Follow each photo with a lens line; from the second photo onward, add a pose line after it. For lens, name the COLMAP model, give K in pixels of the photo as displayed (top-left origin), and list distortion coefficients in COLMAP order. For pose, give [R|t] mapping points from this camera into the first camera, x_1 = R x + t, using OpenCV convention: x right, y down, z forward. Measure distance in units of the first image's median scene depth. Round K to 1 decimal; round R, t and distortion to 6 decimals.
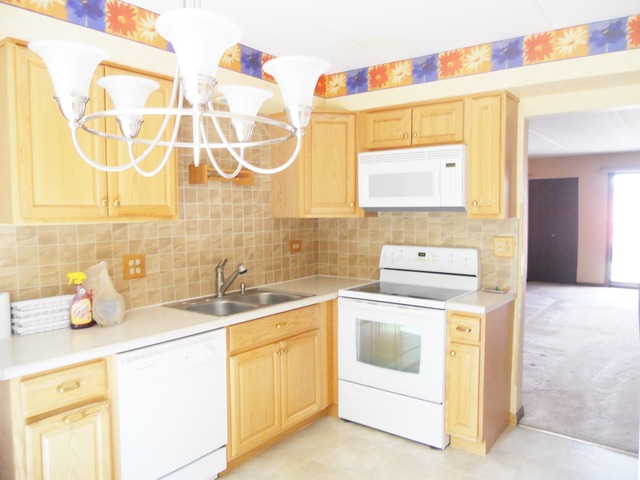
lens RADIAL K [[488.8, 0, 317.4], [0, 488.8, 248.7], [0, 0, 1]] dist [-0.044328, 0.004235]
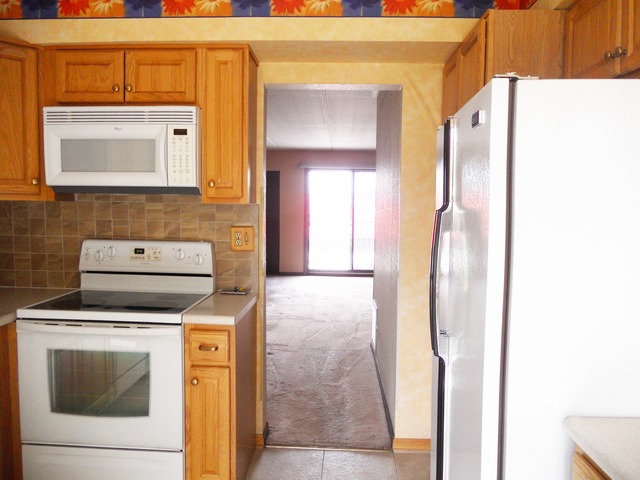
lens RADIAL K [[488.8, 0, 313.3], [0, 488.8, 247.8], [0, 0, 1]] dist [-0.044328, 0.004235]
pose [[0.825323, -0.030467, 0.563839, 0.011398], [0.024847, 0.999536, 0.017639, 0.000246], [-0.564114, -0.000548, 0.825696, 0.240270]]
